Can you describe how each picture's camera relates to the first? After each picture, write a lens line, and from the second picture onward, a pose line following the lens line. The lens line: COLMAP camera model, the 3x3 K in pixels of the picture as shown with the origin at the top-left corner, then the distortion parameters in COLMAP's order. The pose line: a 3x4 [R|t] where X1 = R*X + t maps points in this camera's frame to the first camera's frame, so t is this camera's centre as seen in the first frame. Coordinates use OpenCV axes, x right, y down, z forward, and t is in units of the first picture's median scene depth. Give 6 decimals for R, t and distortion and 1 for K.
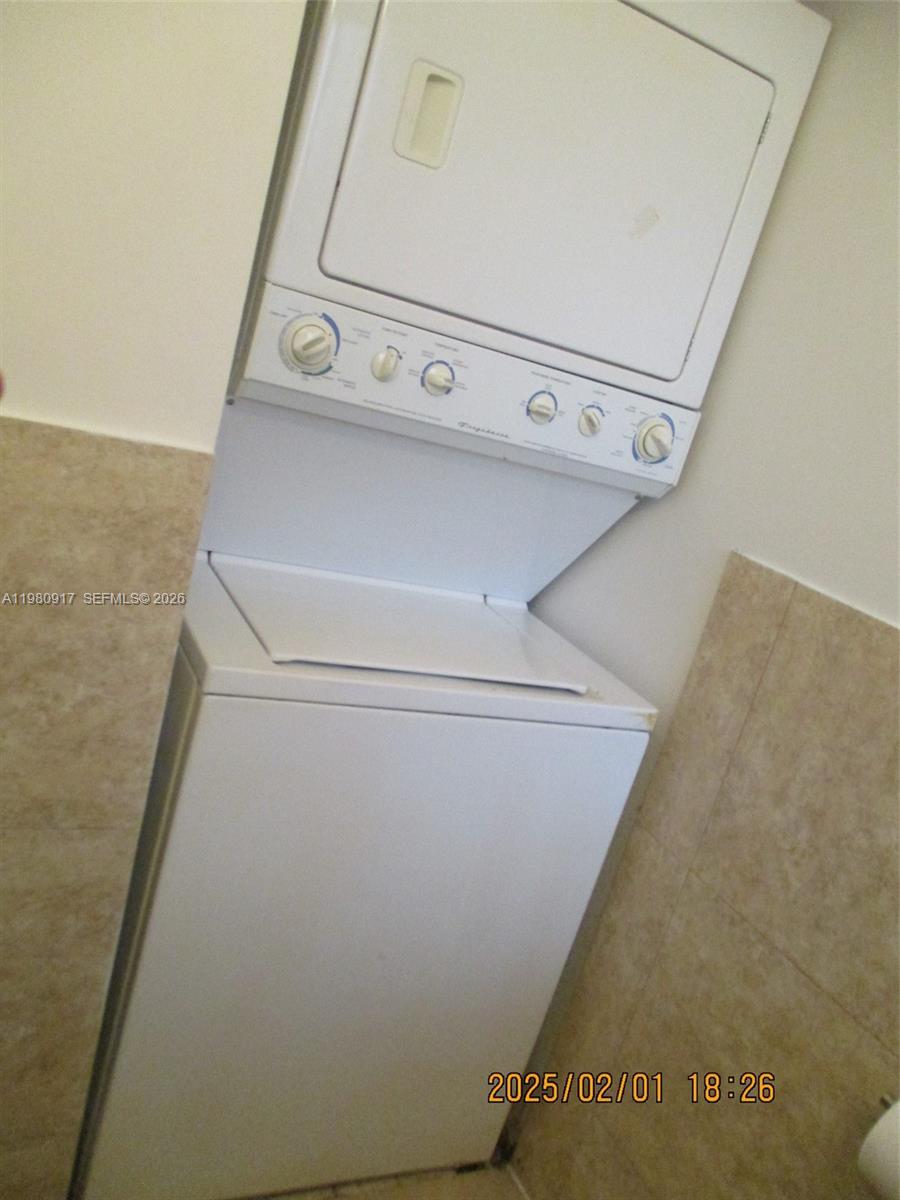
lens RADIAL K [[997.1, 0, 442.5], [0, 997.1, 610.8], [0, 0, 1]] dist [-0.032574, 0.024329]
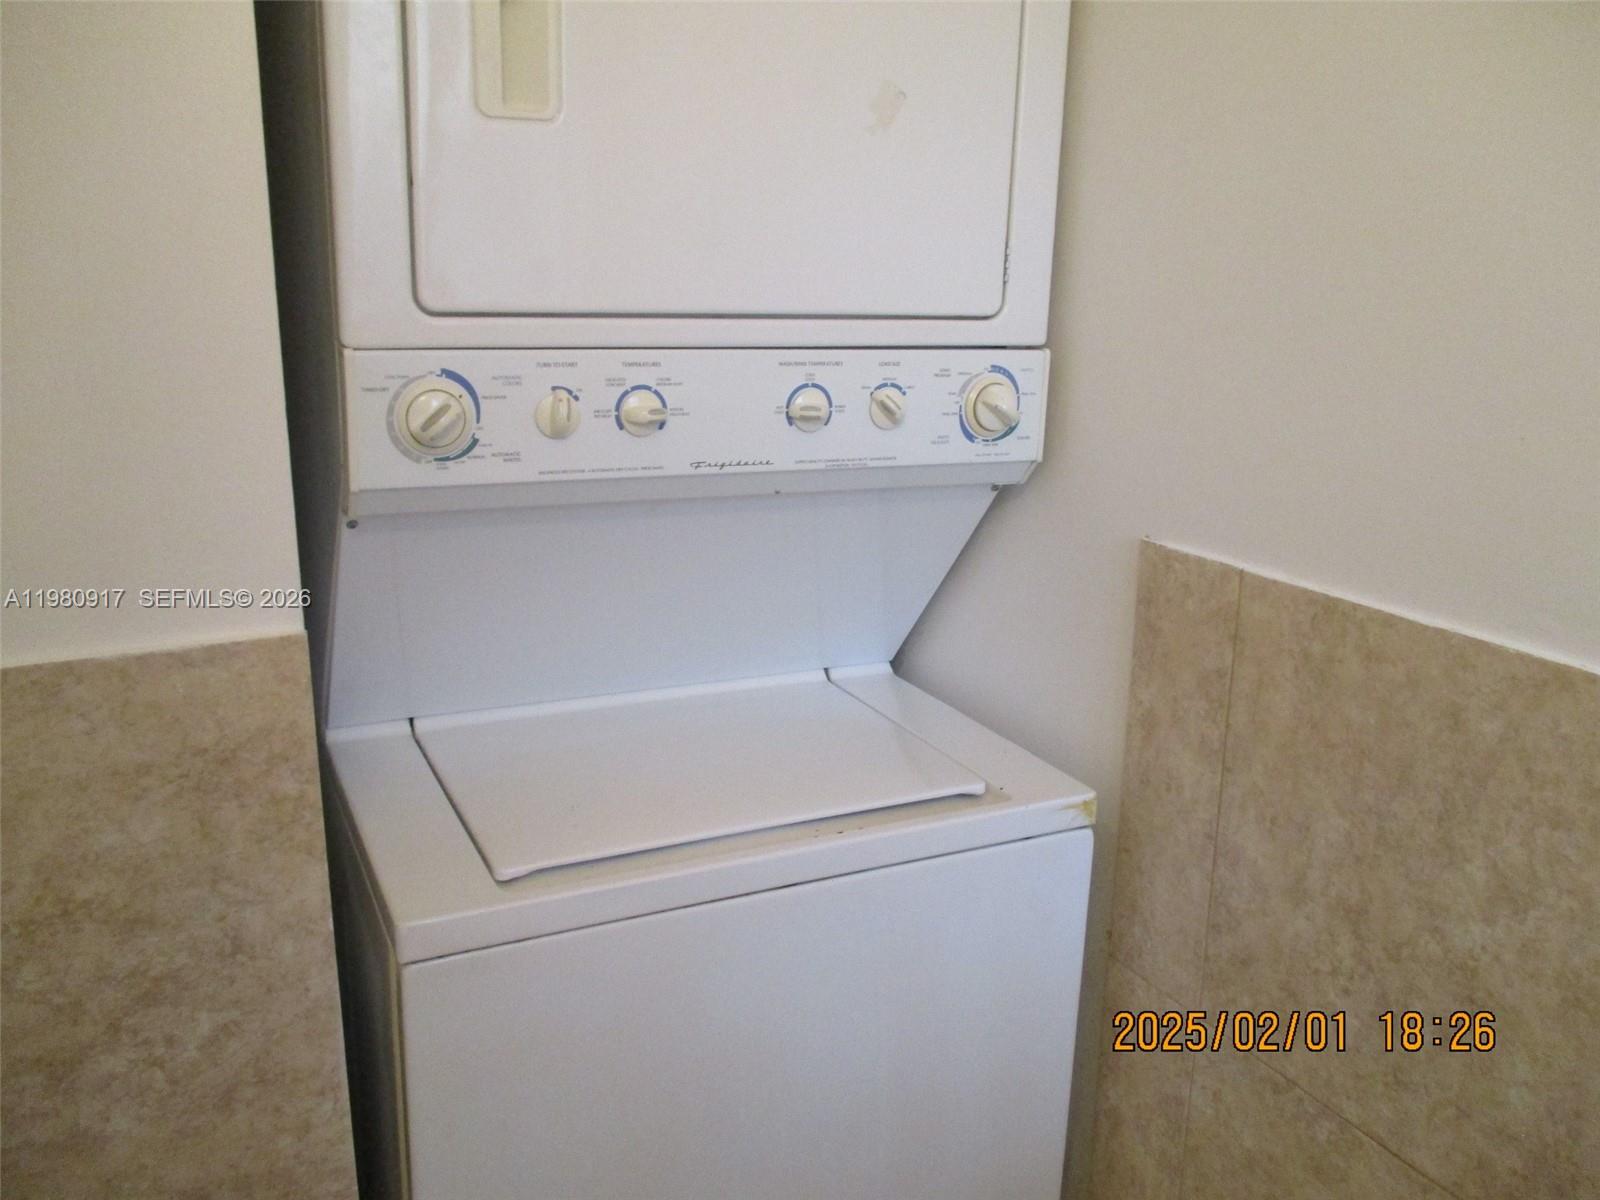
lens RADIAL K [[1329.5, 0, 803.2], [0, 1329.5, 600.2], [0, 0, 1]] dist [-0.032574, 0.024329]
pose [[0.968452, -0.245515, -0.042691, 0.108157], [0.244729, 0.969322, -0.022844, -0.061492], [0.046990, 0.011676, 0.998827, 0.106418]]
